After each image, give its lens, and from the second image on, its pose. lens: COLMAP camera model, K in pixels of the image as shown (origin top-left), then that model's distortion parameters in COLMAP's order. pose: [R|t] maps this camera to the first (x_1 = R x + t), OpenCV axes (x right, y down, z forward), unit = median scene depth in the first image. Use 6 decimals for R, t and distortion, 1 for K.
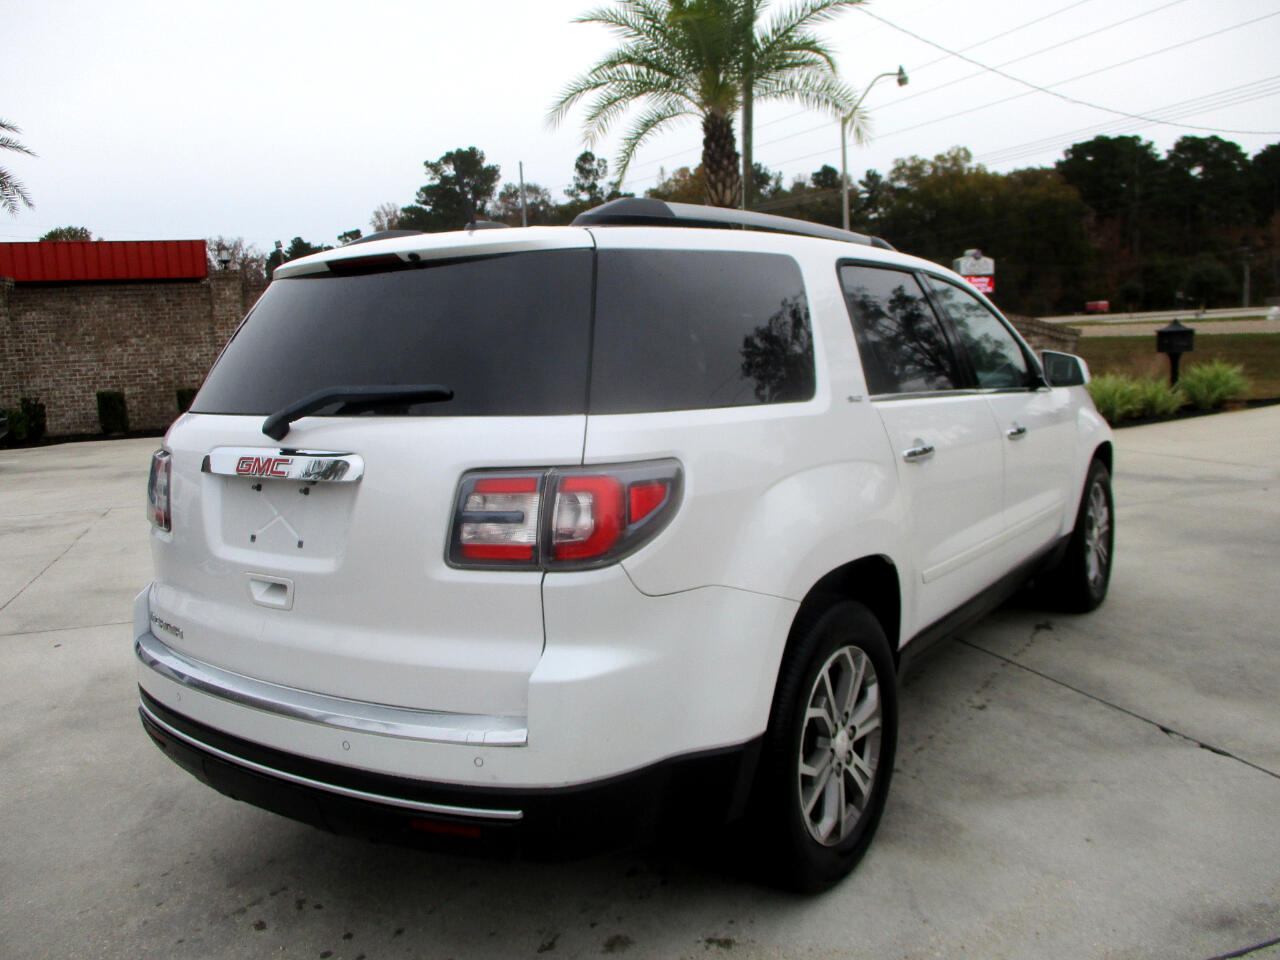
lens RADIAL K [[1051.2, 0, 632.4], [0, 1051.2, 434.7], [0, 0, 1]] dist [-0.028785, 0.000700]
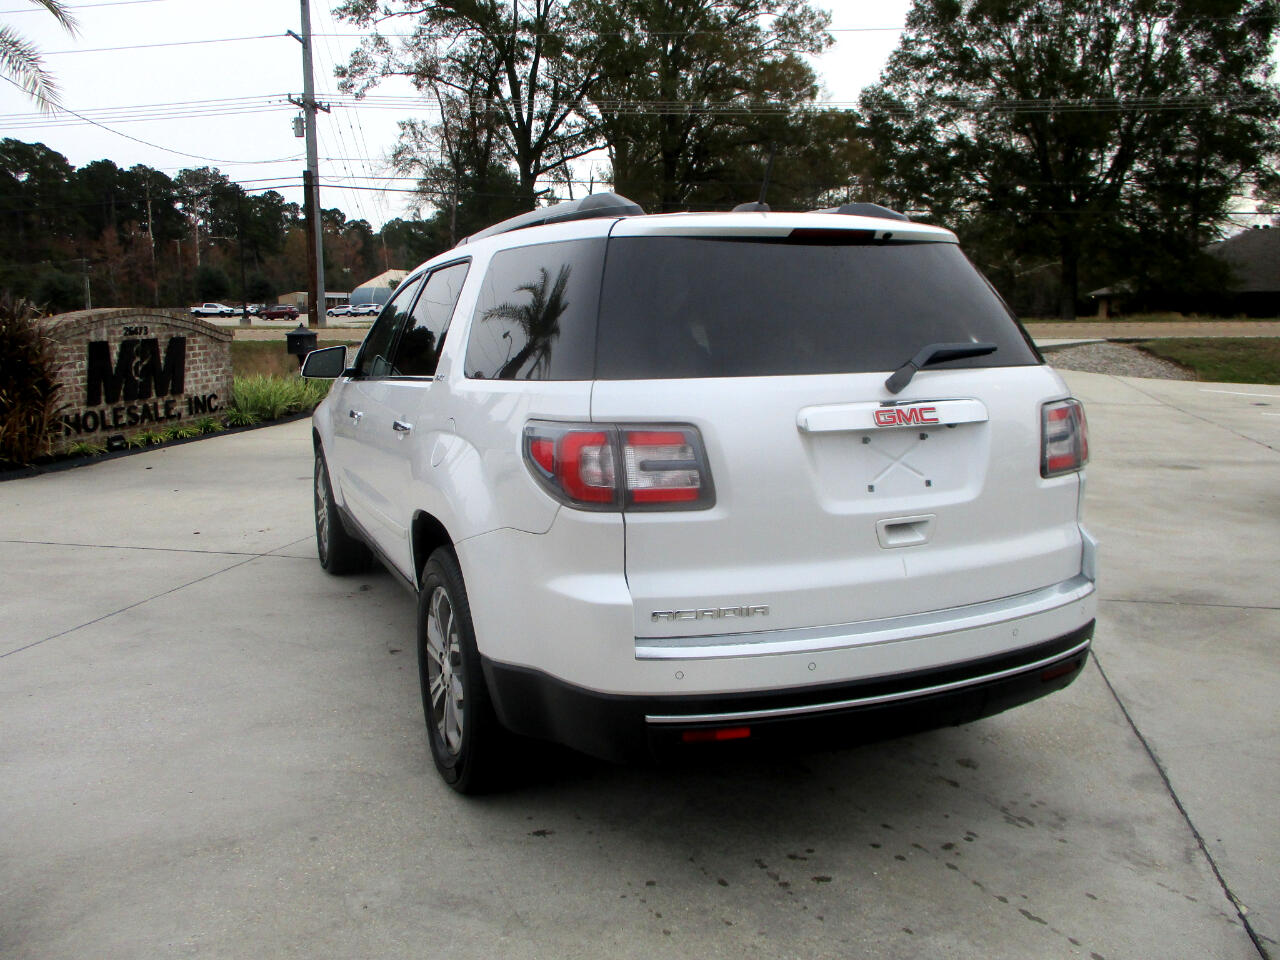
lens RADIAL K [[1051.2, 0, 639.4], [0, 1051.2, 435.7], [0, 0, 1]] dist [-0.028785, 0.000700]
pose [[0.525506, -0.054764, 0.849025, -1.237949], [0.061259, 0.997772, 0.026442, 0.003850], [-0.848581, 0.038115, 0.527690, 0.573754]]
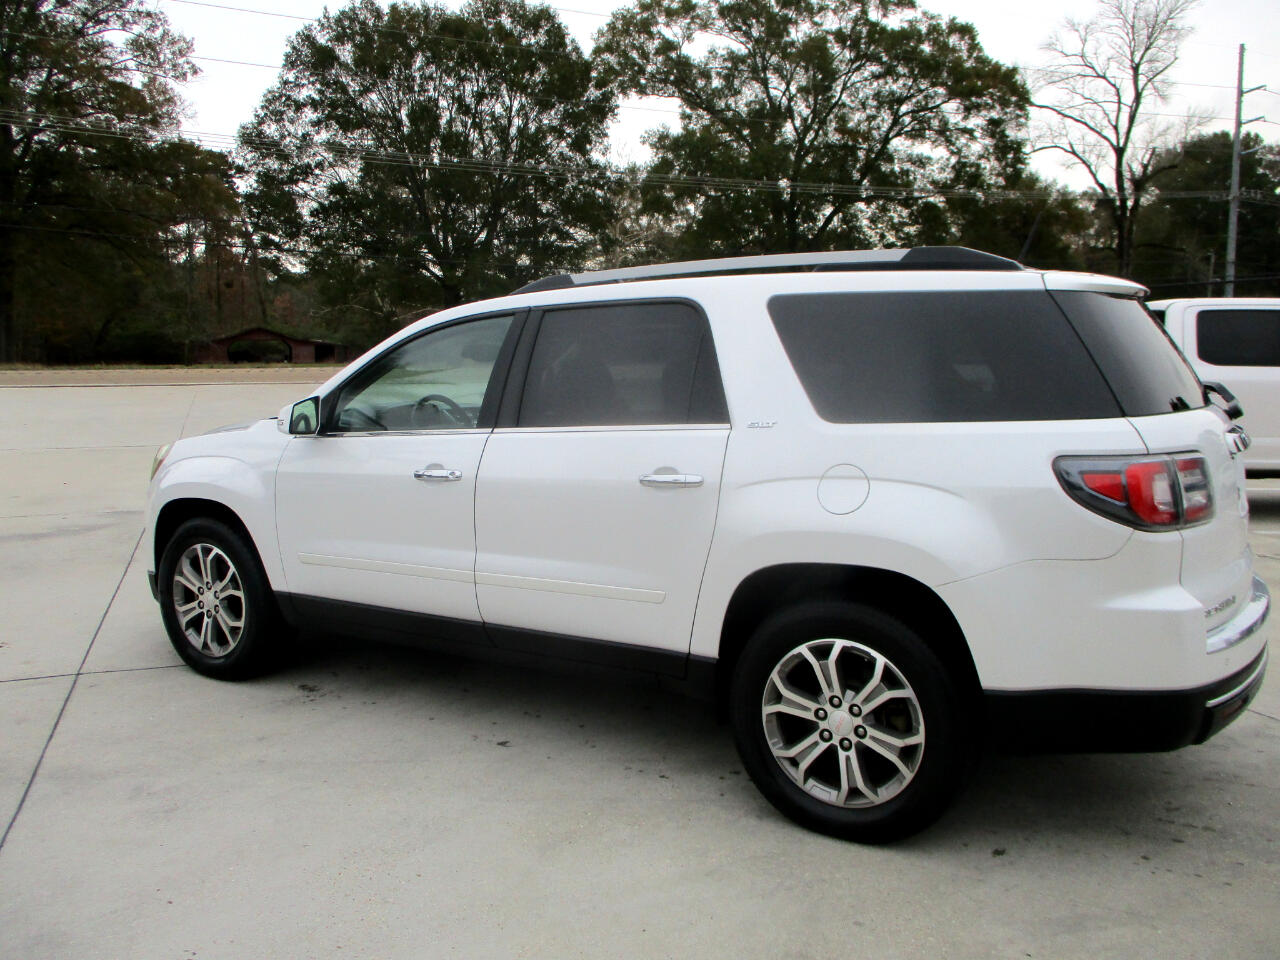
lens RADIAL K [[1051.2, 0, 643.3], [0, 1051.2, 431.6], [0, 0, 1]] dist [-0.028785, 0.000700]
pose [[-0.052570, -0.026468, 0.998266, -1.486364], [0.096445, 0.994841, 0.031456, -0.088476], [-0.993949, 0.097931, -0.049746, 1.629003]]
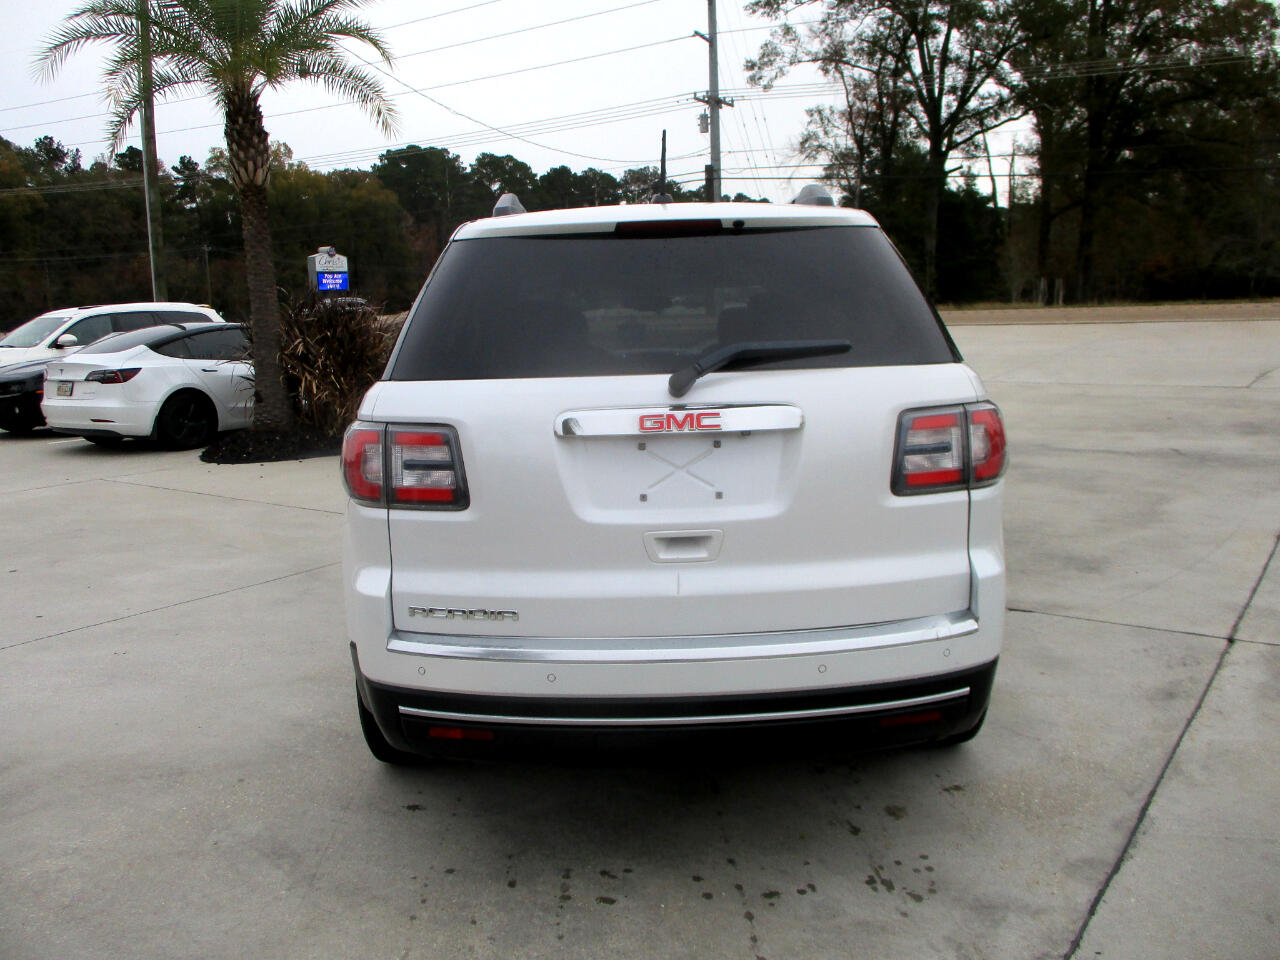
lens RADIAL K [[1051.2, 0, 637.9], [0, 1051.2, 434.9], [0, 0, 1]] dist [-0.028785, 0.000700]
pose [[0.813508, -0.048722, 0.579509, -0.843881], [0.046896, 0.998735, 0.018136, 0.019589], [-0.579660, 0.012422, 0.814764, 0.173091]]
